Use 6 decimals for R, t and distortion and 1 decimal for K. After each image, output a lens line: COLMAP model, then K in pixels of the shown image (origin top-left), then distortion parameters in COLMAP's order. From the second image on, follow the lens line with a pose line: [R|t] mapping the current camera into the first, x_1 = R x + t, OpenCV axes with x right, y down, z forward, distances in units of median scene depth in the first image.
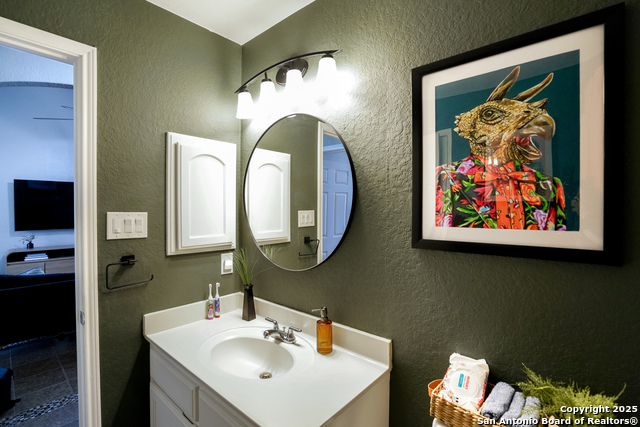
lens RADIAL K [[298.2, 0, 317.5], [0, 298.2, 211.8], [0, 0, 1]] dist [-0.070403, 0.028898]
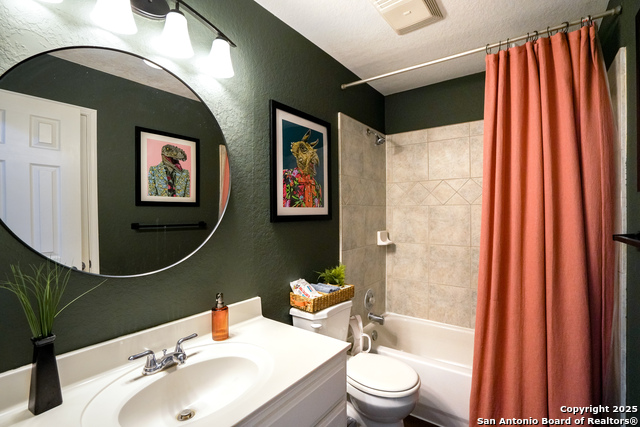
lens RADIAL K [[298.2, 0, 317.5], [0, 298.2, 211.8], [0, 0, 1]] dist [-0.070403, 0.028898]
pose [[-0.086568, -0.000881, 0.996246, -1.295173], [0.016607, 0.999859, 0.002327, 0.079426], [-0.996108, 0.016746, -0.086541, 1.017129]]
